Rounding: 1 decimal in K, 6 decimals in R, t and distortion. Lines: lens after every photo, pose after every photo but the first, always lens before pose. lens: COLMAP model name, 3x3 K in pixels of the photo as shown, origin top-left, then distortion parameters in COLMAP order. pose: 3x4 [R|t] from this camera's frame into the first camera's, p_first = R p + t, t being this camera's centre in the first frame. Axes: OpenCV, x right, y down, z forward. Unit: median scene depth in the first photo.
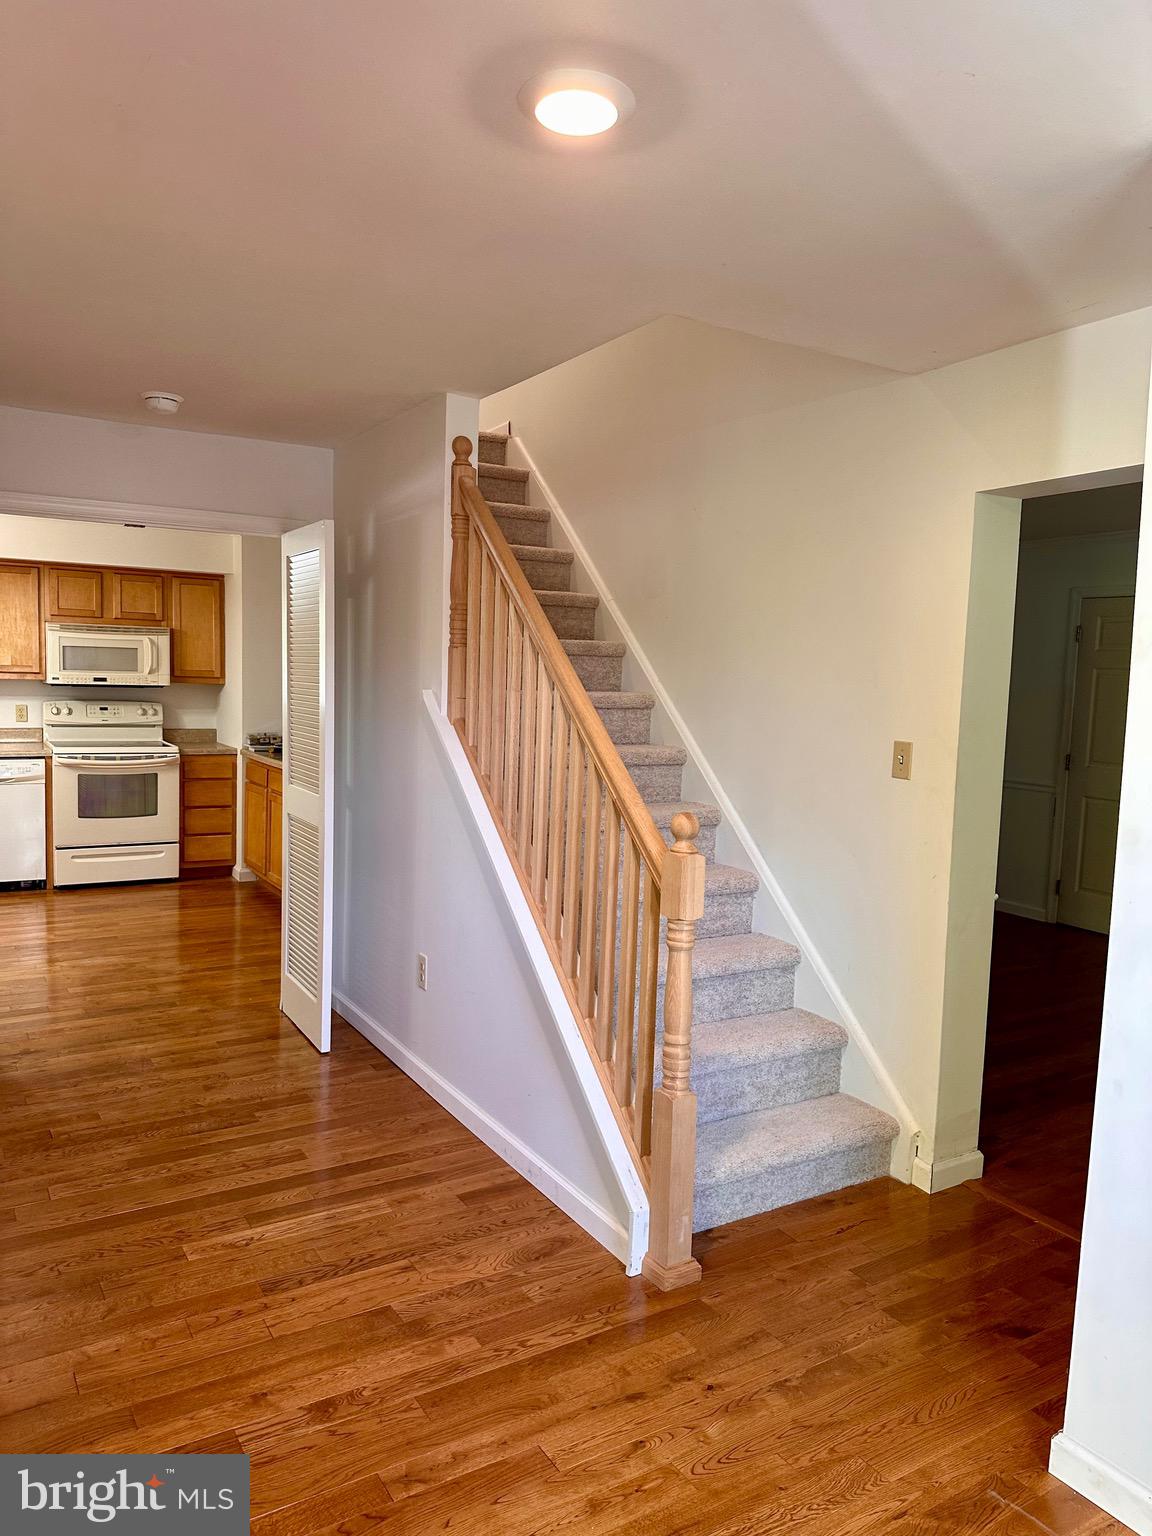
lens RADIAL K [[1082.5, 0, 574.0], [0, 1082.5, 771.0], [0, 0, 1]] dist [0.051169, -0.078685]
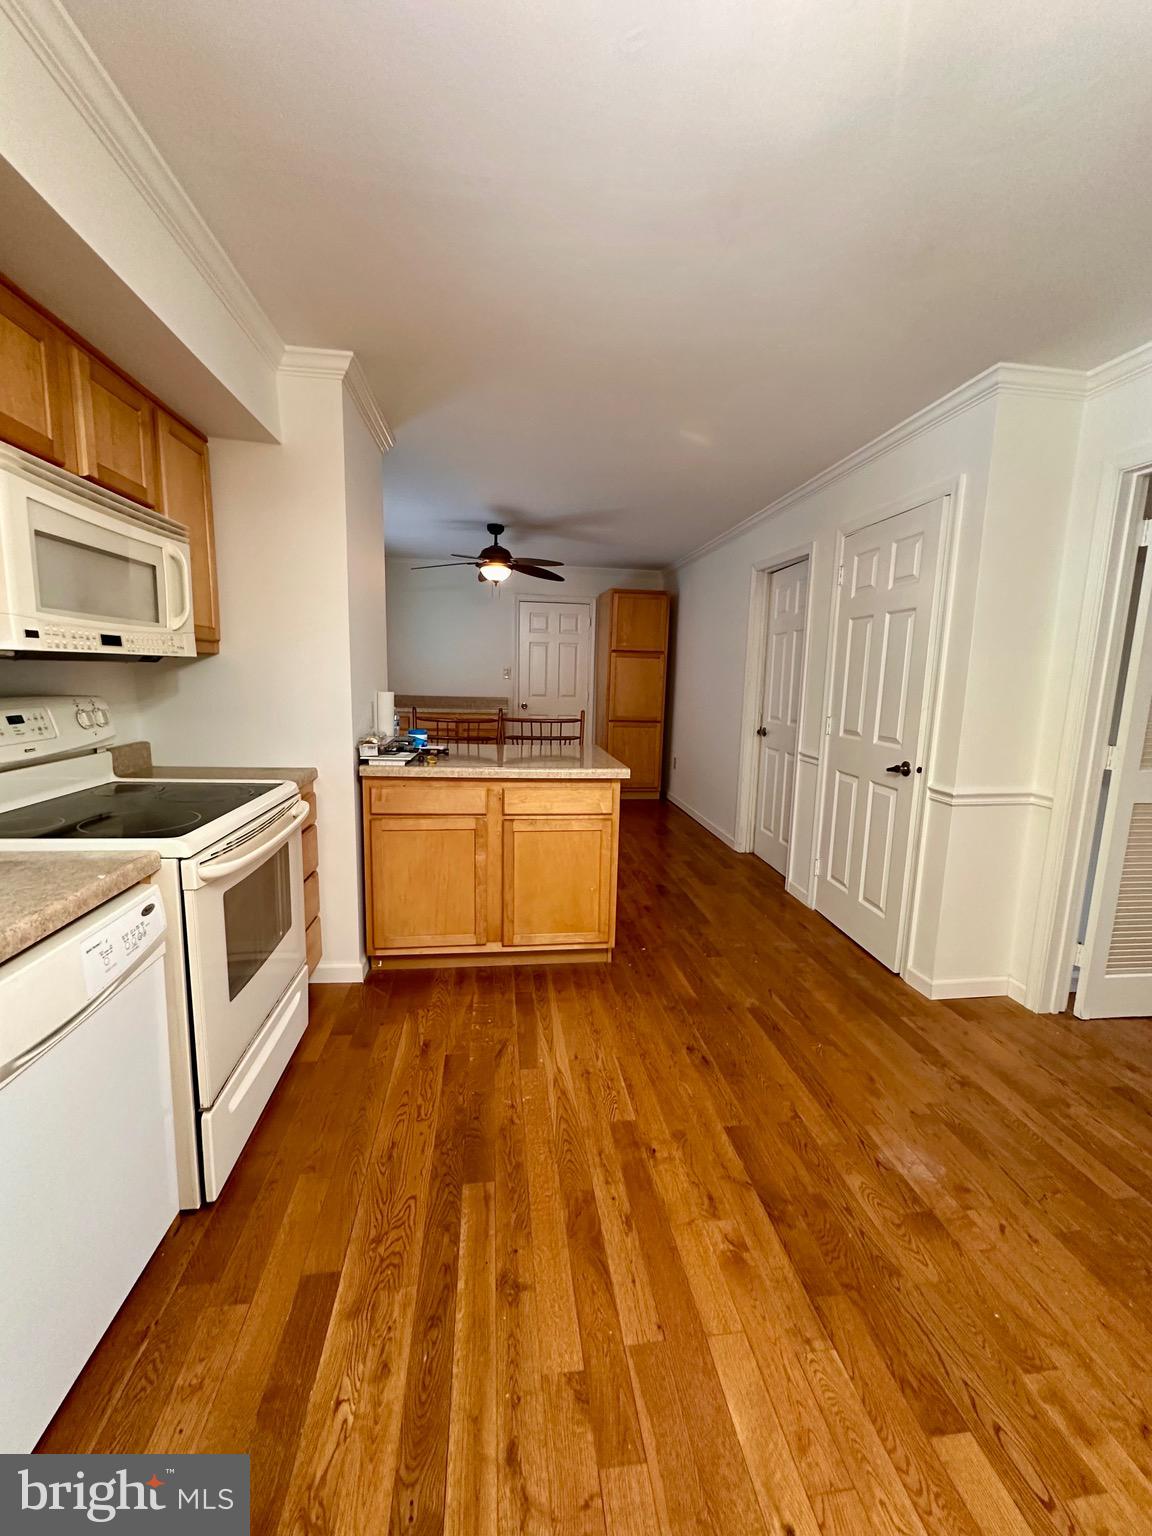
lens RADIAL K [[615.5, 0, 574.2], [0, 615.5, 760.3], [0, 0, 1]] dist [-0.006395, 0.001367]
pose [[0.402822, -0.157532, 0.901620, -0.573822], [0.075193, 0.987443, 0.138933, -0.061430], [-0.912185, 0.011830, 0.409609, 0.781427]]
